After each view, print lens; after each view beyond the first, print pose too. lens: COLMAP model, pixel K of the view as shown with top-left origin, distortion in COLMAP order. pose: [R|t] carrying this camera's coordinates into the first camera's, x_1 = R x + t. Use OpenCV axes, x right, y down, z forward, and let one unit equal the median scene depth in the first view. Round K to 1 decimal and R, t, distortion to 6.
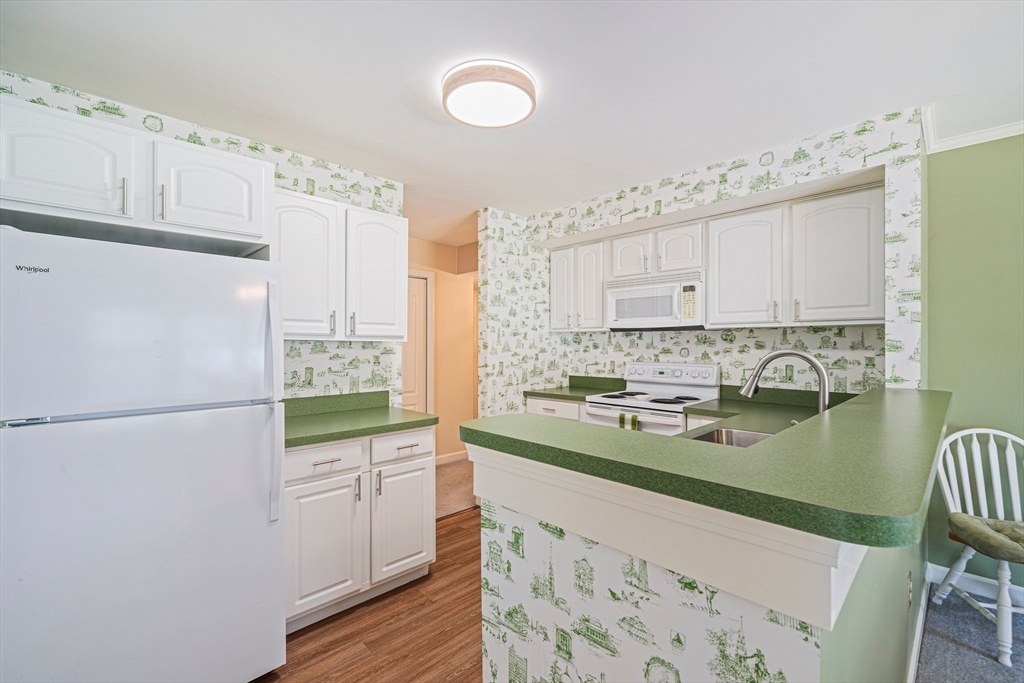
lens RADIAL K [[439.6, 0, 509.7], [0, 439.6, 346.3], [0, 0, 1]] dist [-0.004845, 0.000692]
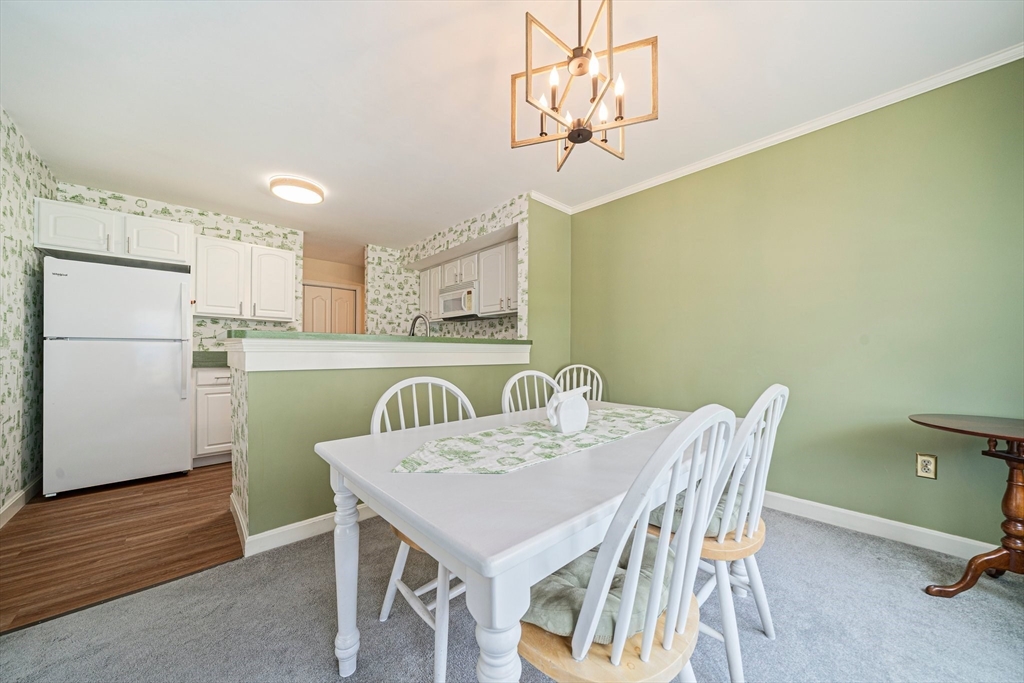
lens RADIAL K [[356.4, 0, 505.5], [0, 356.4, 351.7], [0, 0, 1]] dist [-0.008272, 0.001155]
pose [[0.999735, 0.004247, -0.022642, 0.624581], [-0.004391, 0.999971, -0.006300, 0.111922], [0.022615, 0.006398, 0.999724, -0.391353]]
